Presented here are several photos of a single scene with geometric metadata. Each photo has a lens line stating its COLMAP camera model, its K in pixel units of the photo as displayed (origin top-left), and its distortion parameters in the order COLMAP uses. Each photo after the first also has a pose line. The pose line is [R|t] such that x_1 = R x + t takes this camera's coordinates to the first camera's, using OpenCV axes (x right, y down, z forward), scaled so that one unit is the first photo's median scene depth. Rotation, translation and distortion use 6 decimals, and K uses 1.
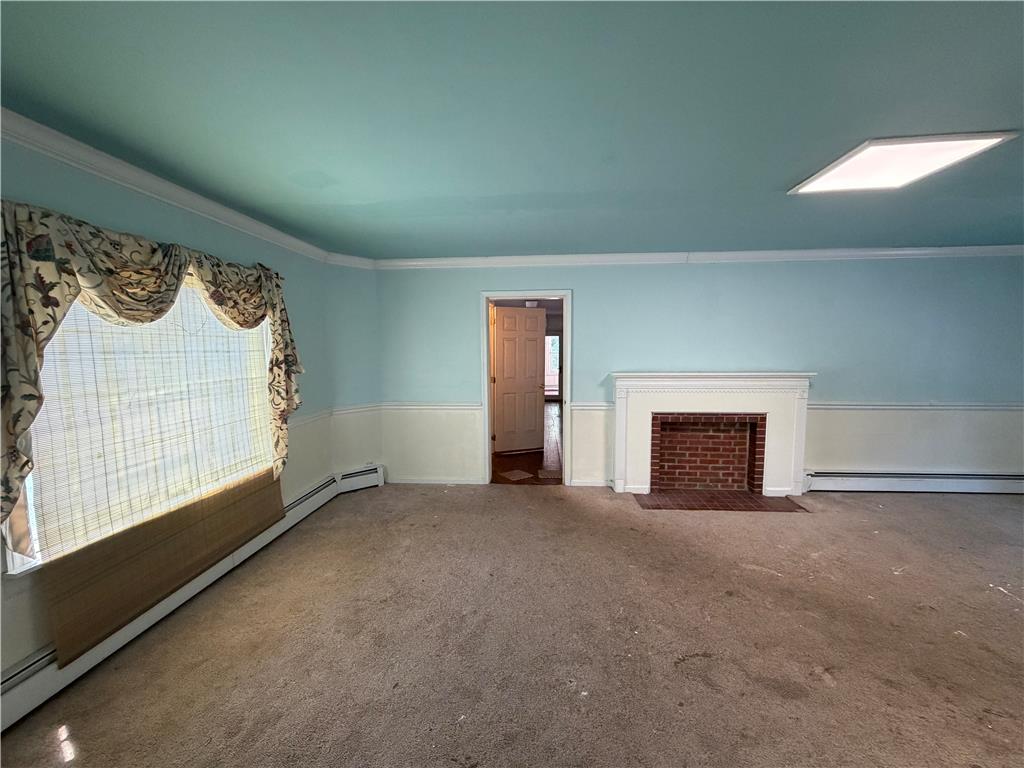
lens RADIAL K [[407.9, 0, 510.3], [0, 407.9, 383.5], [0, 0, 1]] dist [-0.001093, 0.000567]
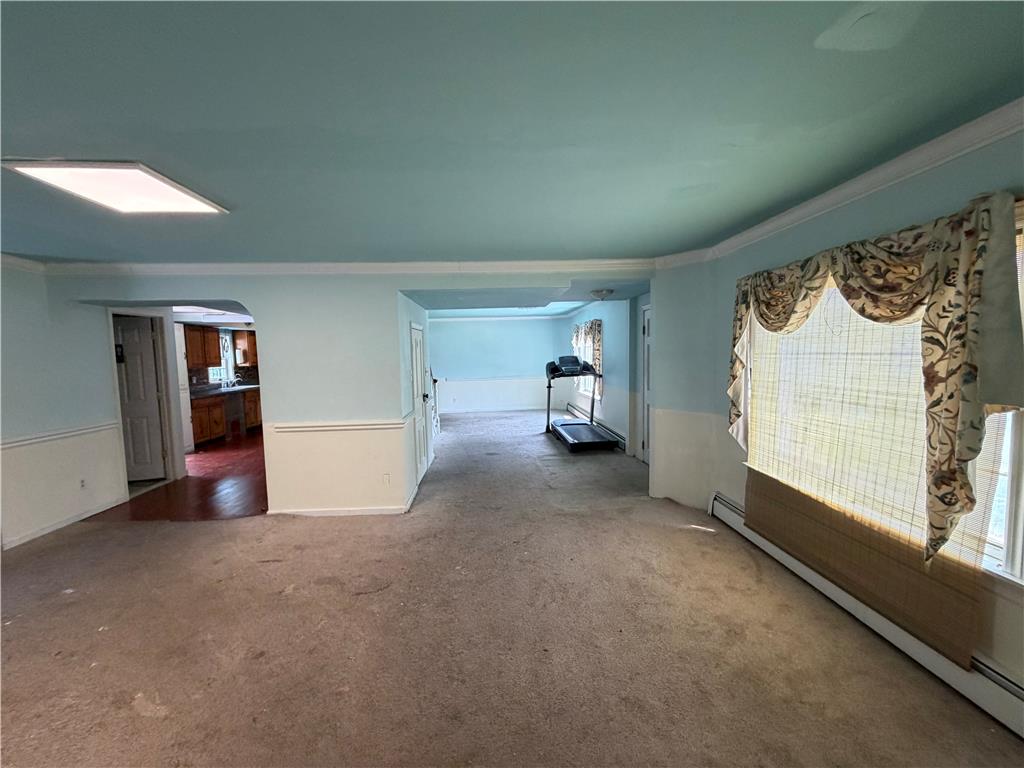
lens RADIAL K [[407.9, 0, 508.3], [0, 407.9, 384.1], [0, 0, 1]] dist [-0.001093, 0.000567]
pose [[-0.992259, 0.036029, -0.118846, 0.094094], [0.016590, 0.986870, 0.160663, -0.150316], [0.123074, 0.157448, -0.979828, 1.600415]]
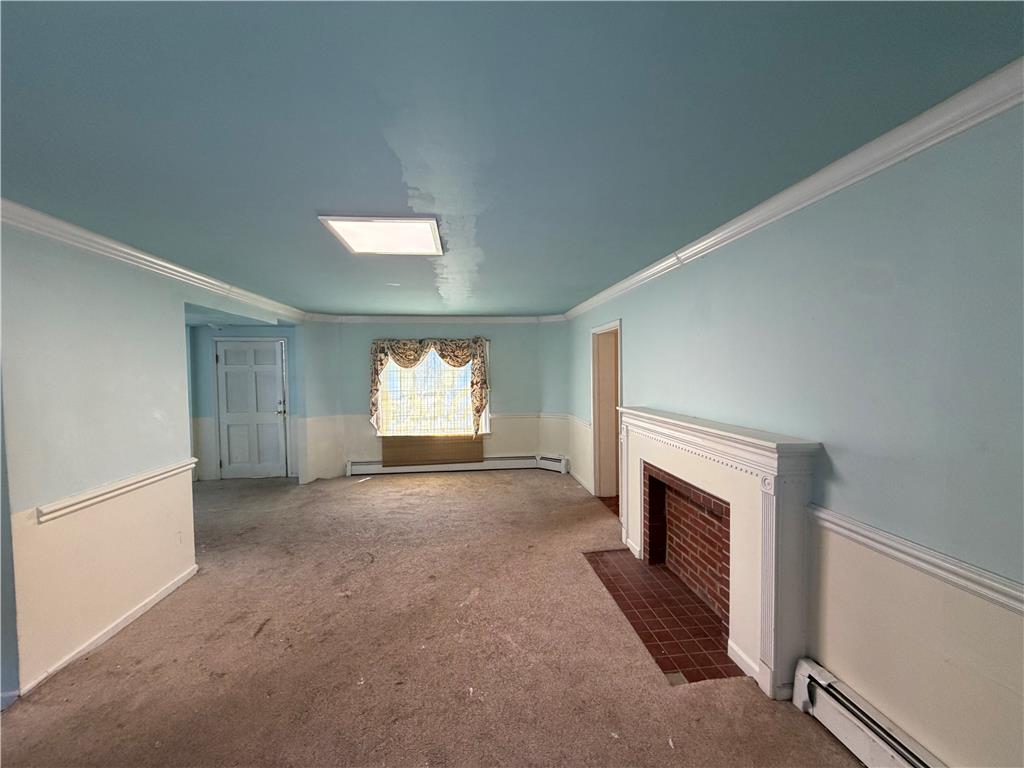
lens RADIAL K [[407.9, 0, 509.3], [0, 407.9, 384.4], [0, 0, 1]] dist [-0.001093, 0.000567]
pose [[0.186582, 0.036356, -0.981766, 1.591526], [-0.075678, 0.996878, 0.022533, -0.110656], [0.979520, 0.070093, 0.188751, 0.844758]]
